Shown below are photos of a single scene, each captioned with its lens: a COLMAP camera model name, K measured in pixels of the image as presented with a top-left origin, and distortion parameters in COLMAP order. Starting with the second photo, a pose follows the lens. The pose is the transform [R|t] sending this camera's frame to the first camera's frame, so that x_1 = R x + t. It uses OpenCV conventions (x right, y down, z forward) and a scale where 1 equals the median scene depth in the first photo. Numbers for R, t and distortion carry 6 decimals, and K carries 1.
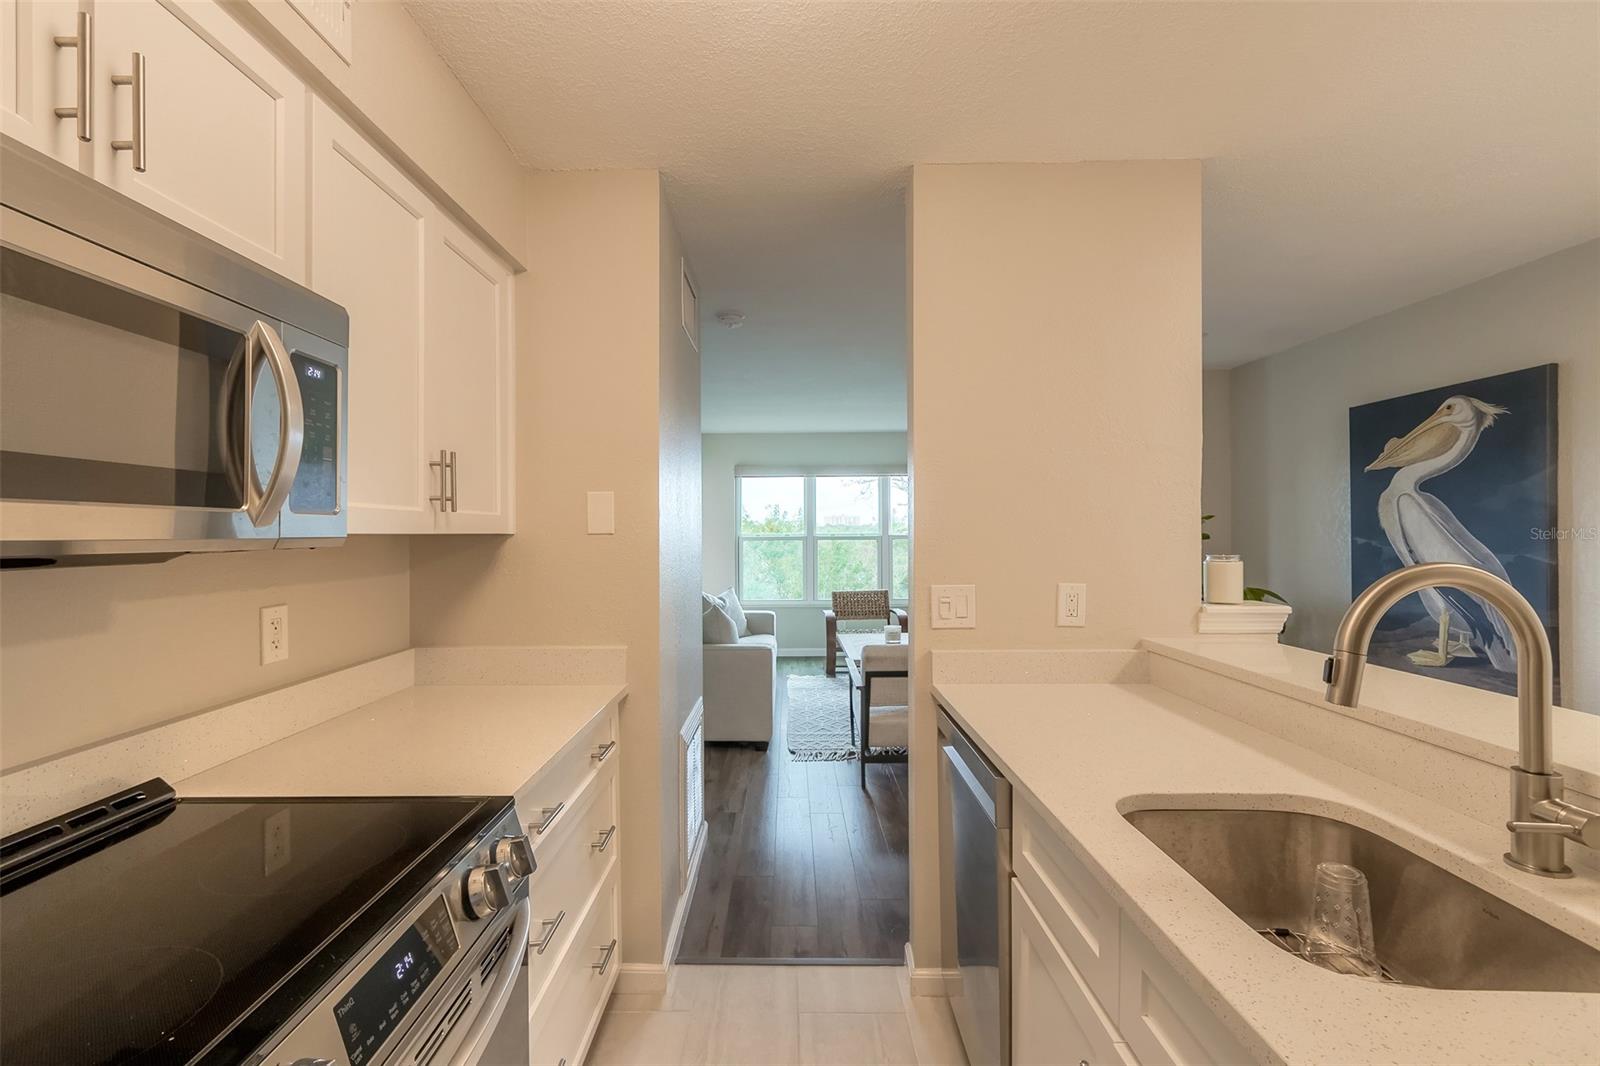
lens RADIAL K [[723.6, 0, 798.1], [0, 723.6, 530.8], [0, 0, 1]] dist [0.001568, -0.000214]
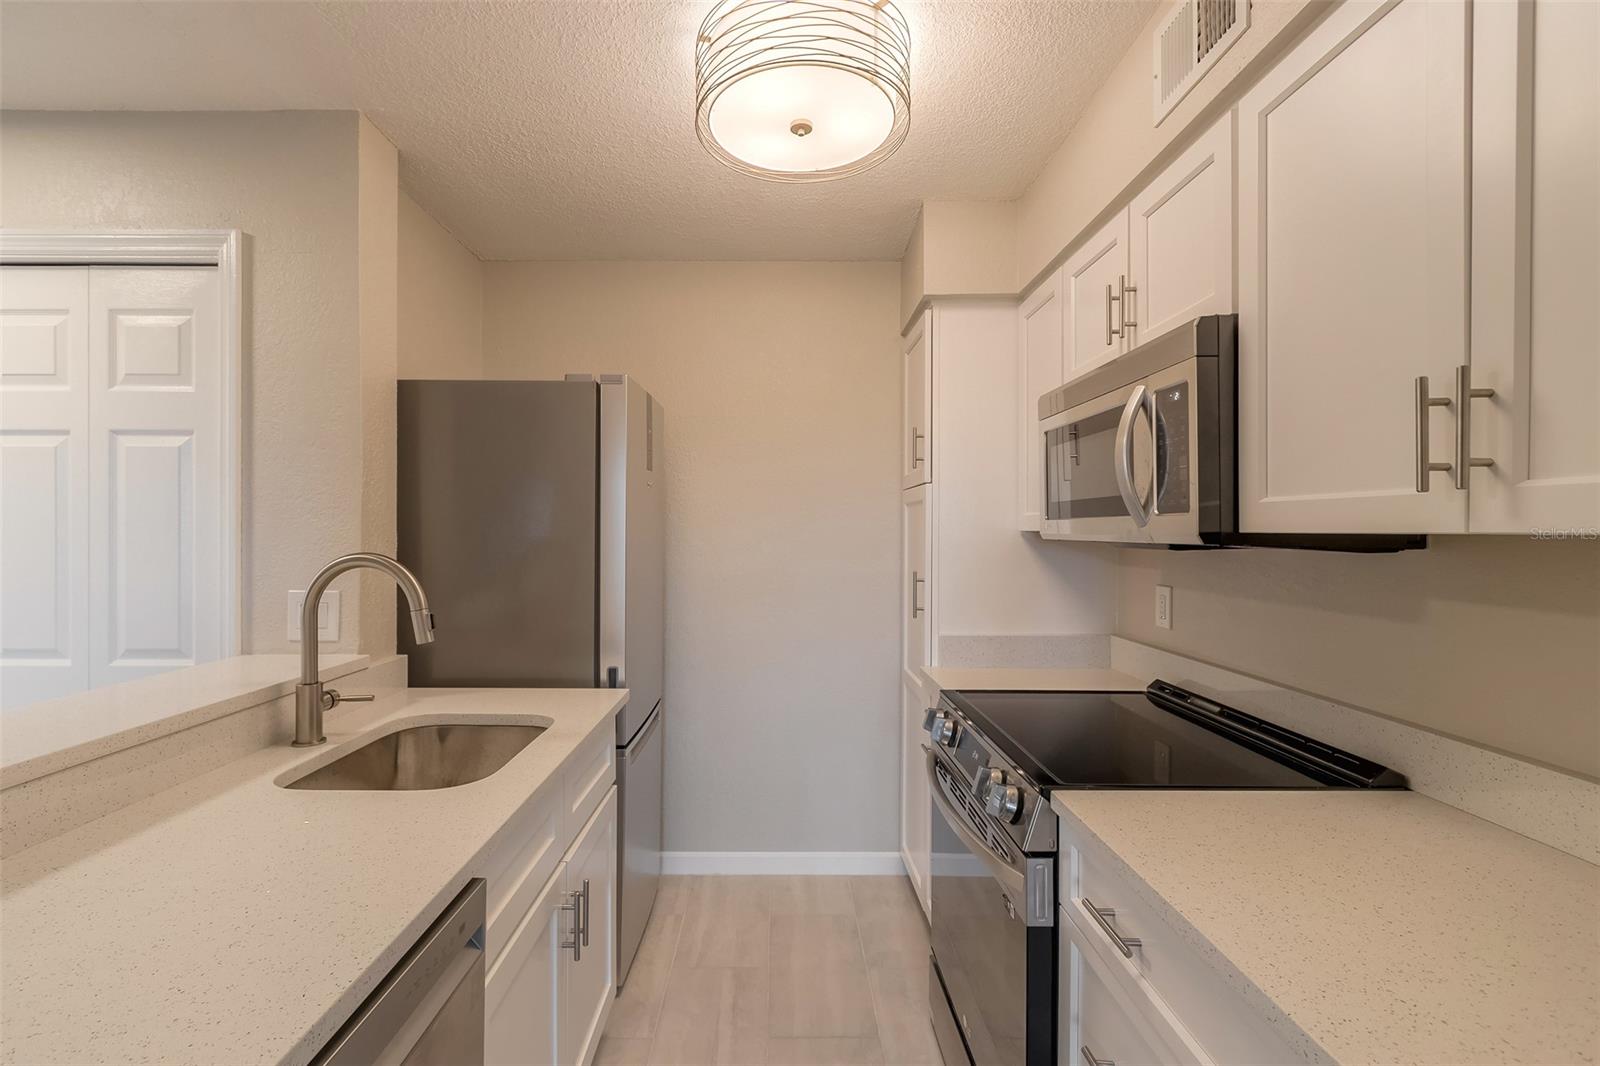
lens RADIAL K [[723.6, 0, 792.4], [0, 723.6, 528.1], [0, 0, 1]] dist [0.001568, -0.000214]
pose [[-0.999973, 0.003971, -0.006111, -0.011533], [0.003970, 0.999992, 0.000190, -0.002051], [0.006112, 0.000166, -0.999981, 0.755742]]
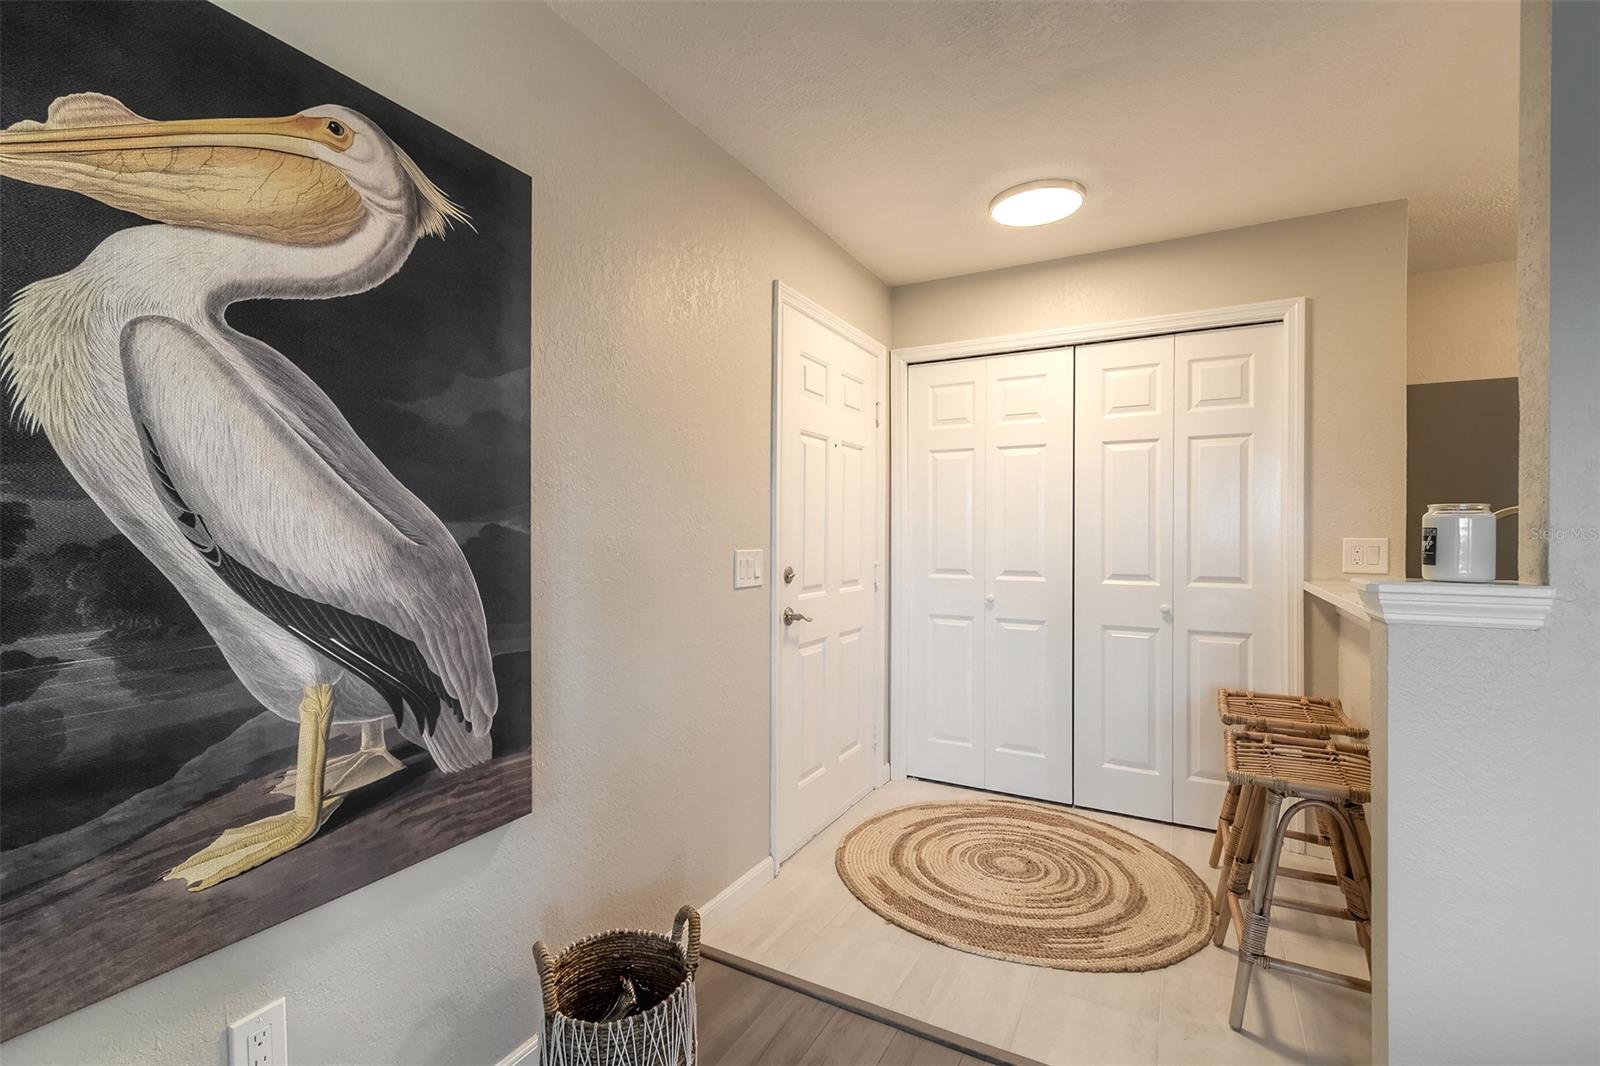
lens RADIAL K [[723.6, 0, 798.4], [0, 723.6, 533.3], [0, 0, 1]] dist [0.001568, -0.000214]
pose [[-0.871872, 0.001903, 0.489730, 0.512281], [0.002398, 0.999997, 0.000383, 0.037154], [-0.489728, 0.001509, -0.871874, 1.210148]]
